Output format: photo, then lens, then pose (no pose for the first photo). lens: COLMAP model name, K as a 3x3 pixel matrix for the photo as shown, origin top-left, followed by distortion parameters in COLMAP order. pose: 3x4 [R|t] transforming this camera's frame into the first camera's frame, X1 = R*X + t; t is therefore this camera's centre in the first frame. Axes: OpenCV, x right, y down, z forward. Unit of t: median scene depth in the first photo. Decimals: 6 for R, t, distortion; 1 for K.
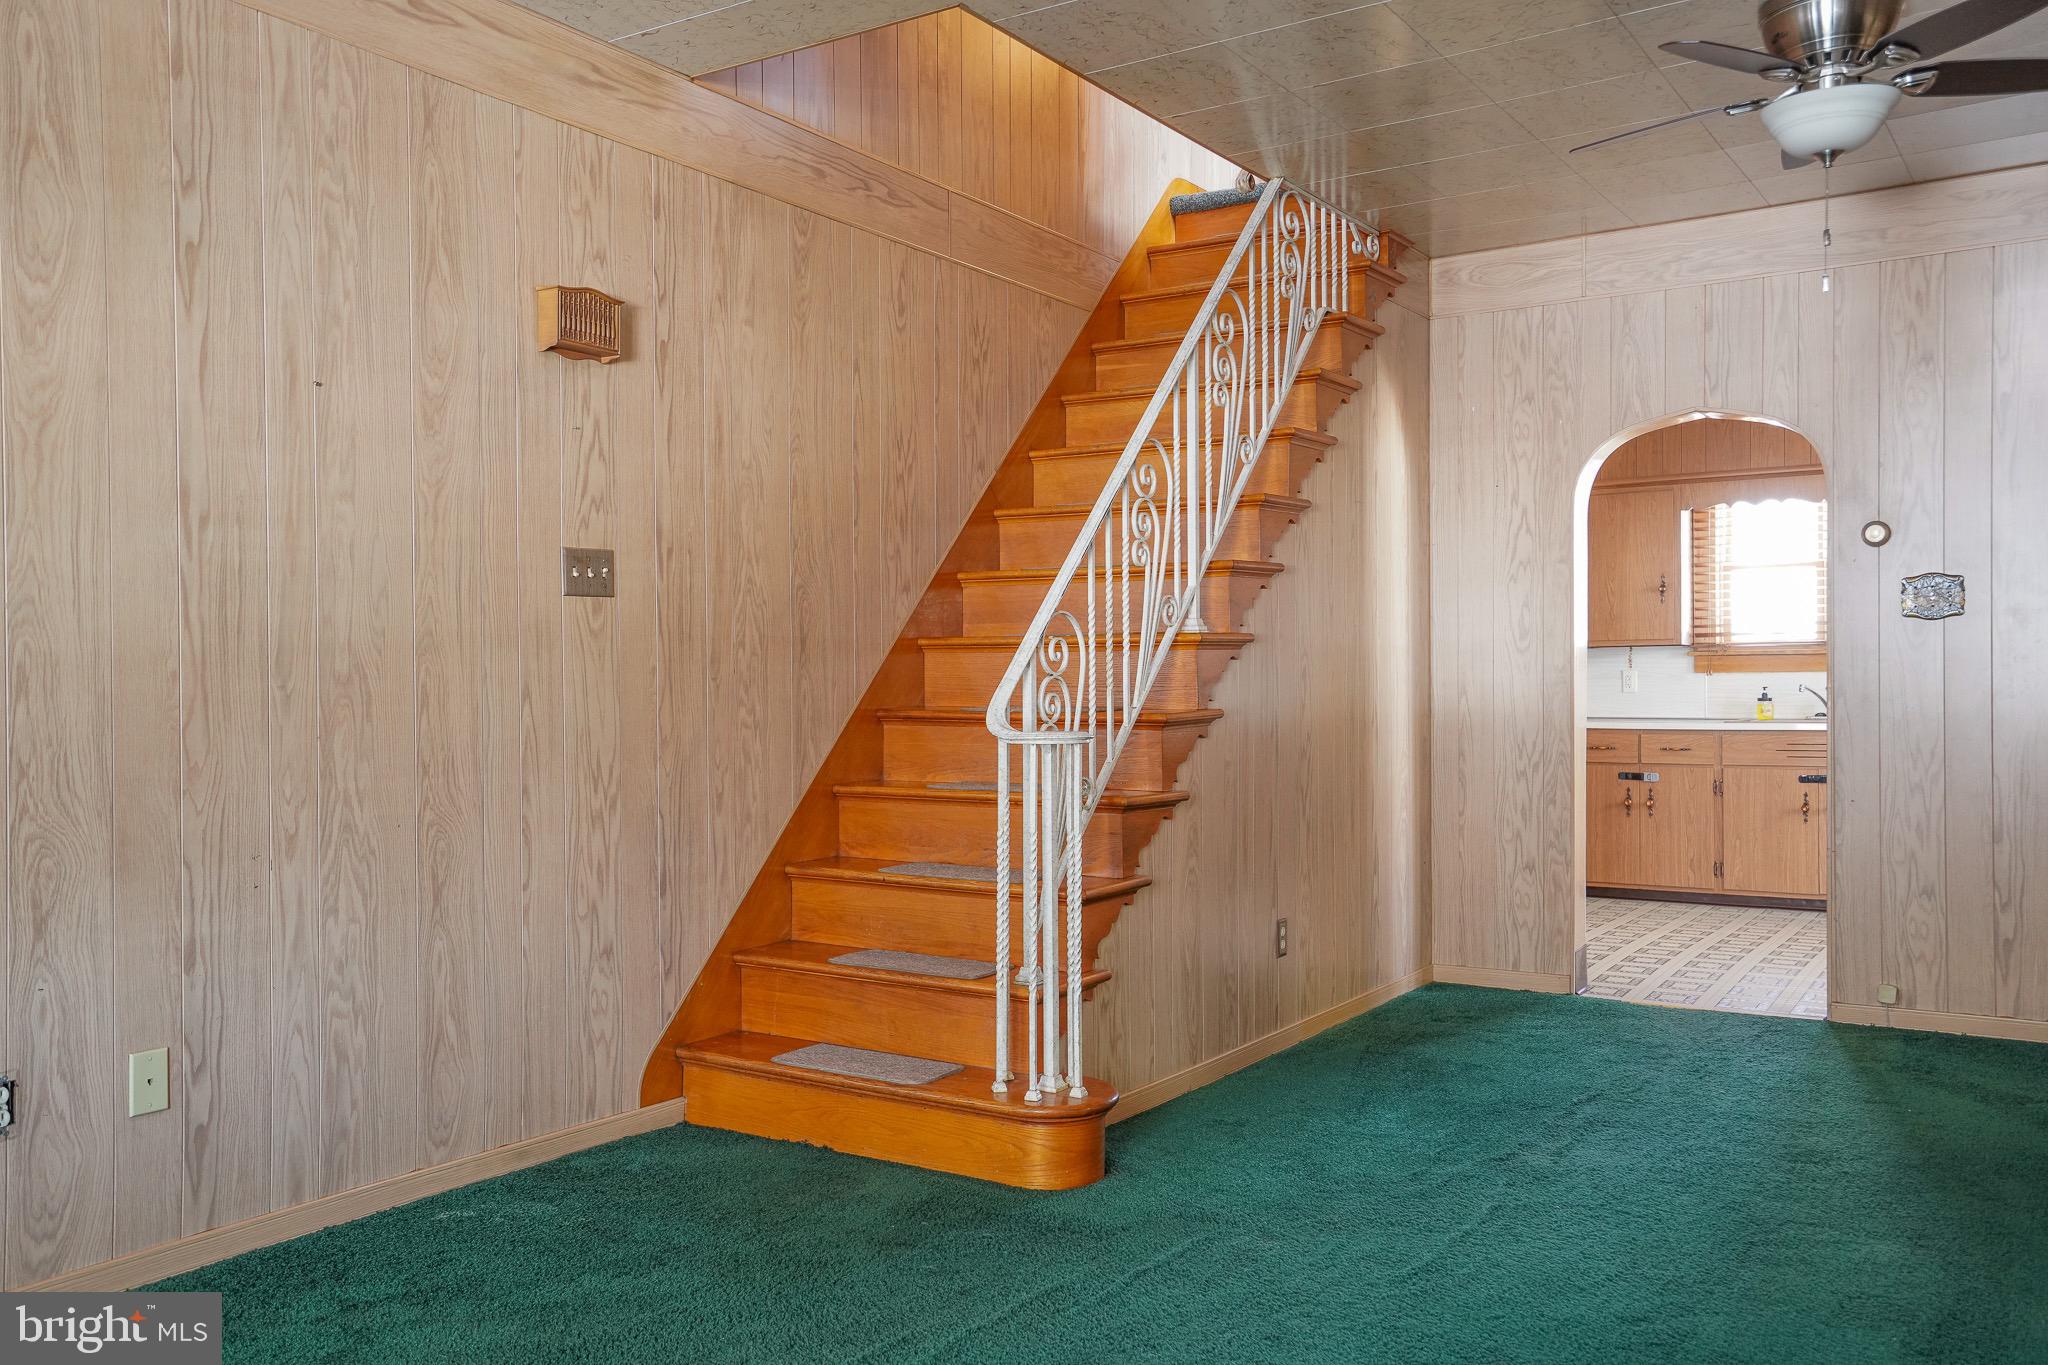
lens RADIAL K [[1744.1, 0, 1009.4], [0, 1744.1, 687.7], [0, 0, 1]] dist [0.001678, 0.125567]
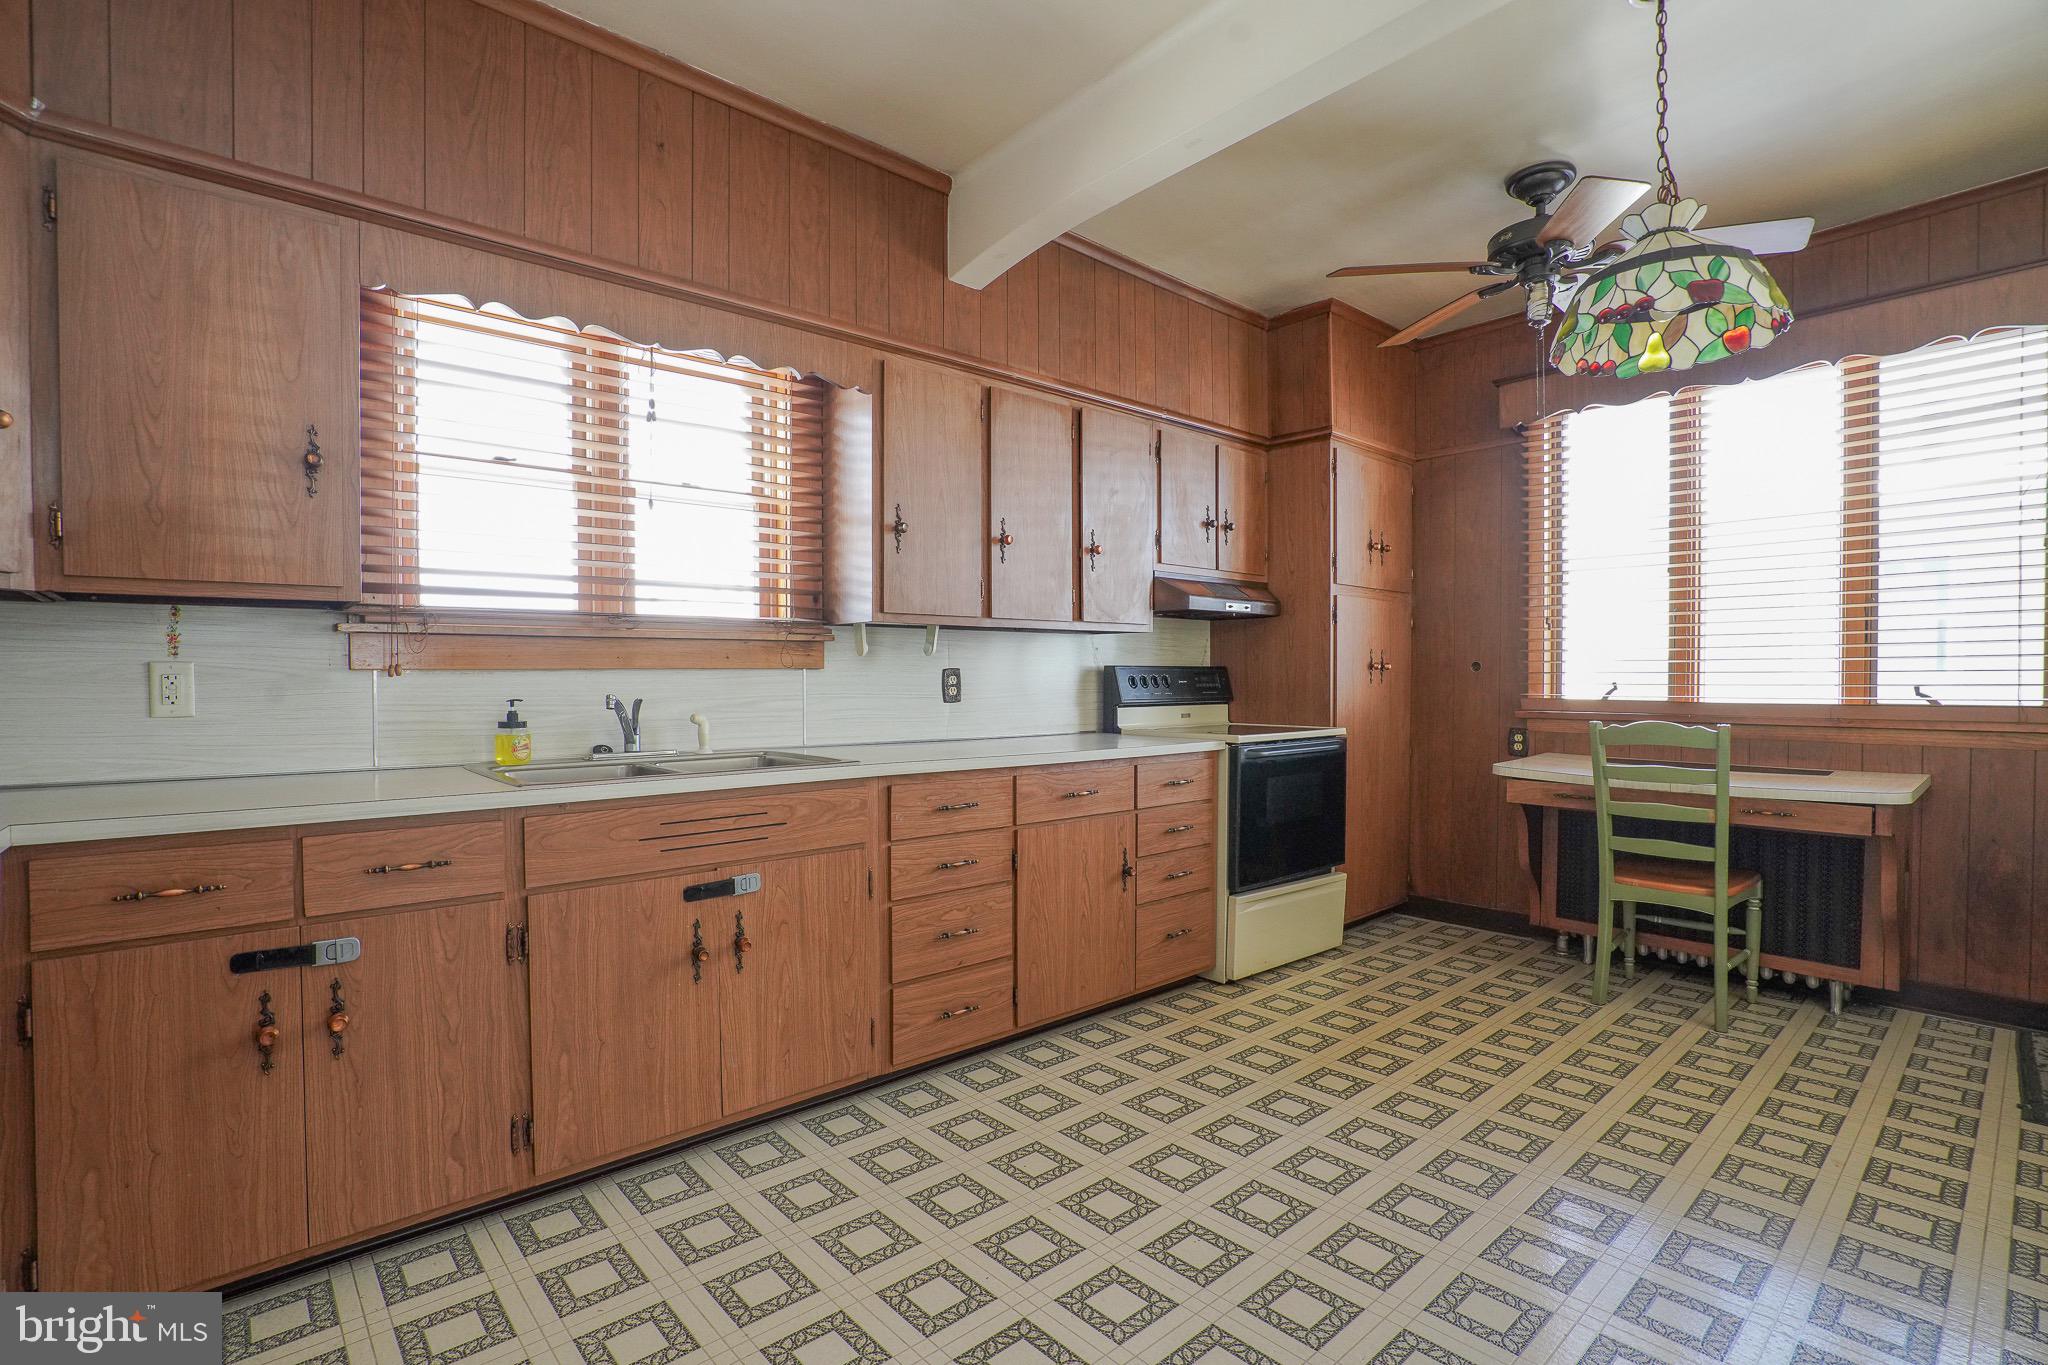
lens RADIAL K [[971.0, 0, 1016.4], [0, 971.0, 689.0], [0, 0, 1]] dist [-0.057646, 0.023596]
pose [[0.247901, -0.007558, 0.968756, 0.467686], [0.004580, 0.999968, 0.006630, -0.011334], [-0.968775, 0.002793, 0.247927, 1.813641]]
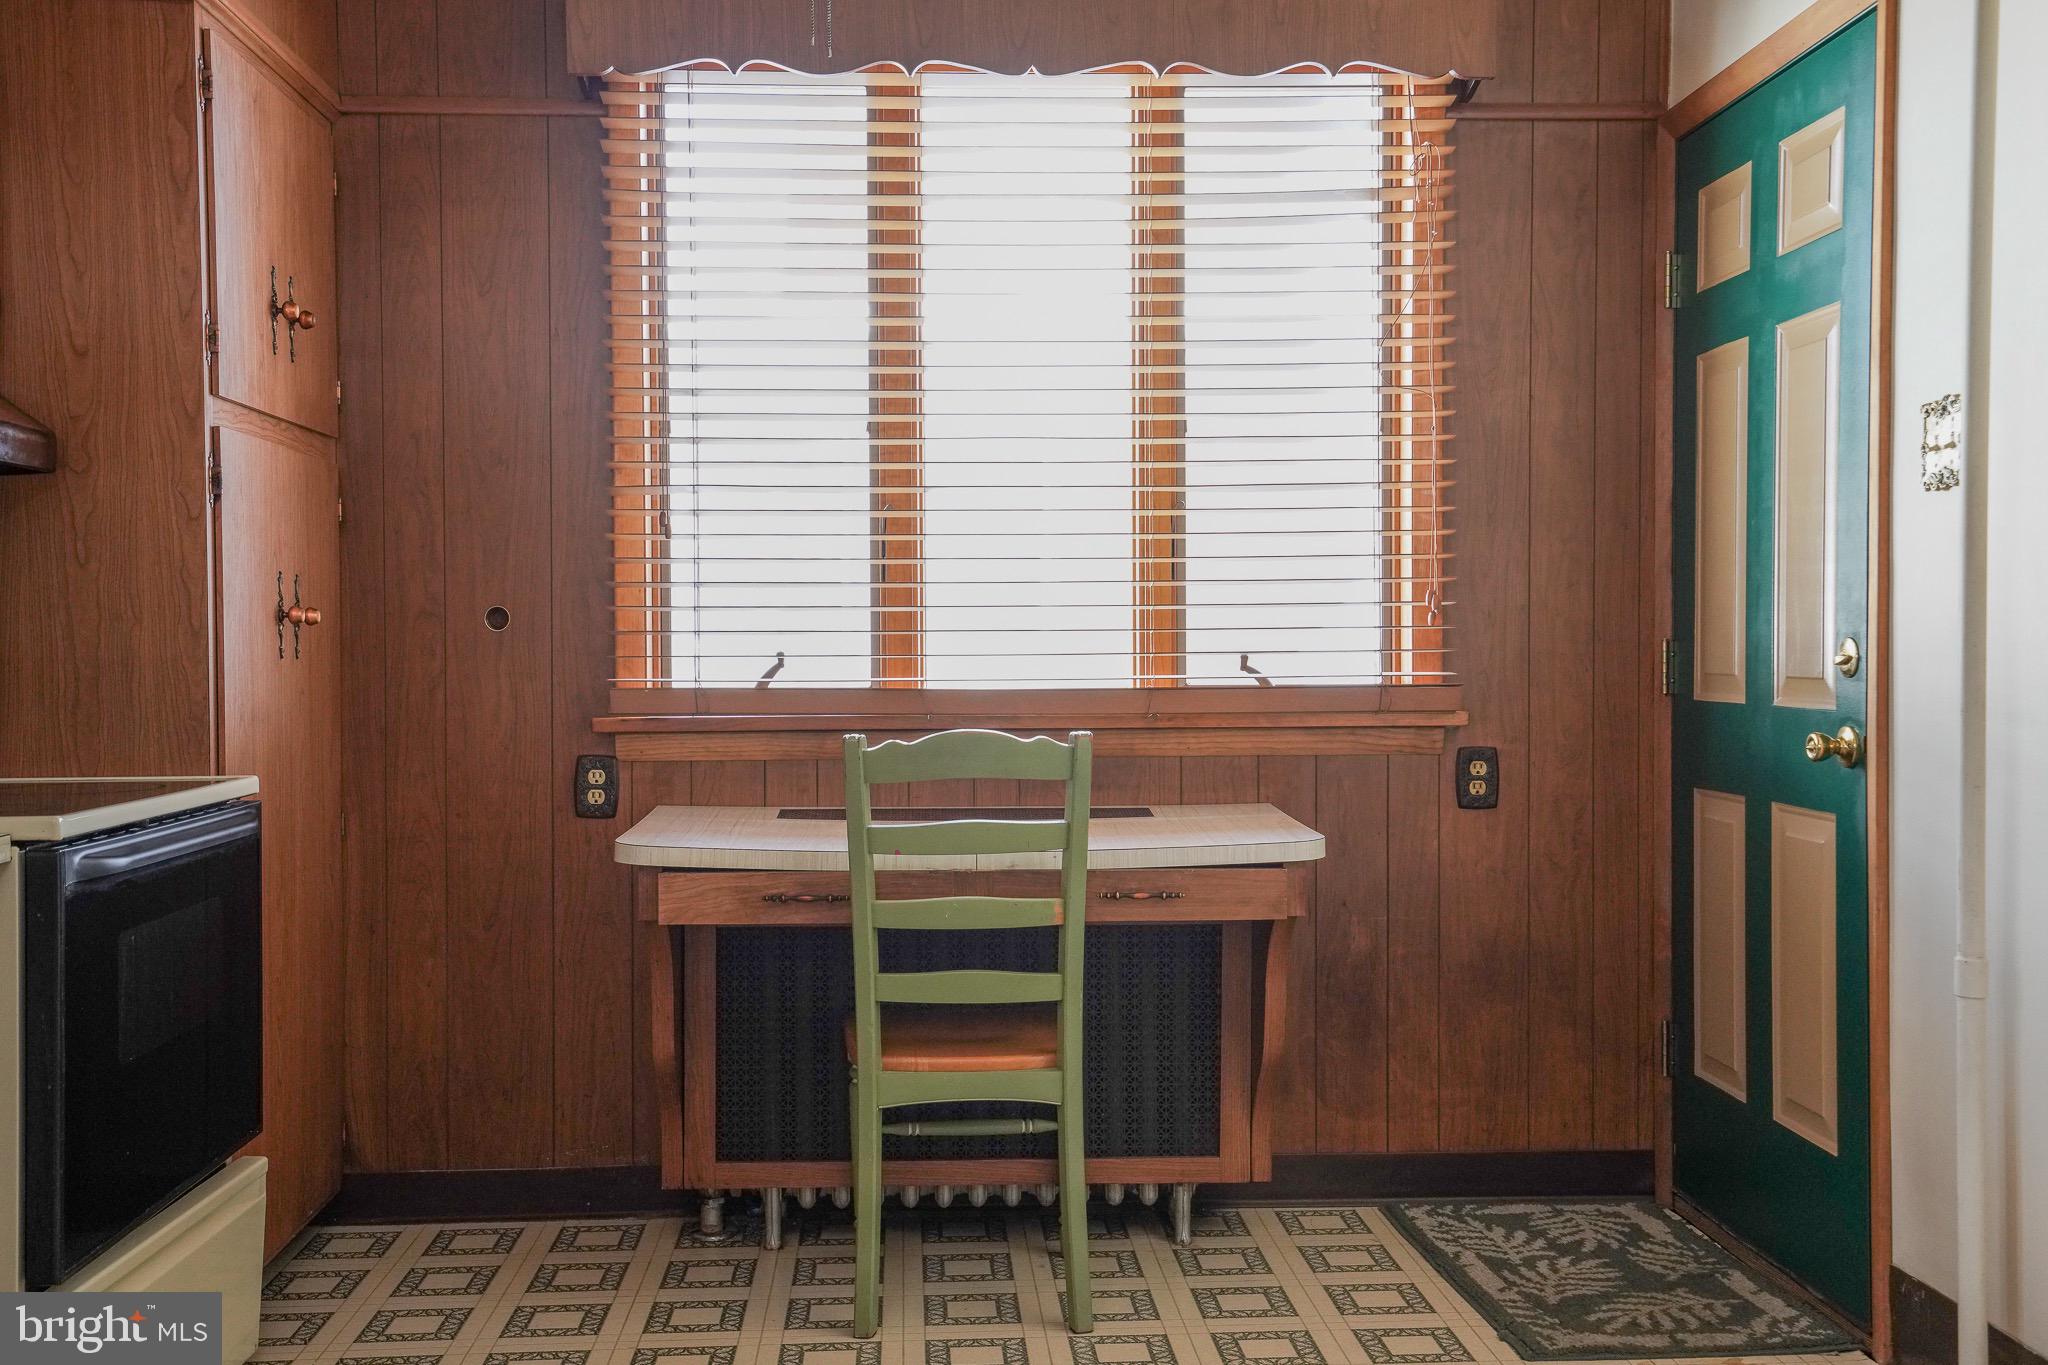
lens RADIAL K [[2048.0, 0, 999.5], [0, 2048.0, 687.9], [0, 0, 1]] dist [0.063812, 0.022758]
pose [[-0.601022, -0.010930, 0.799158, 0.691640], [0.012055, 0.999669, 0.022739, -0.012827], [-0.799142, 0.023300, -0.600691, 1.989163]]
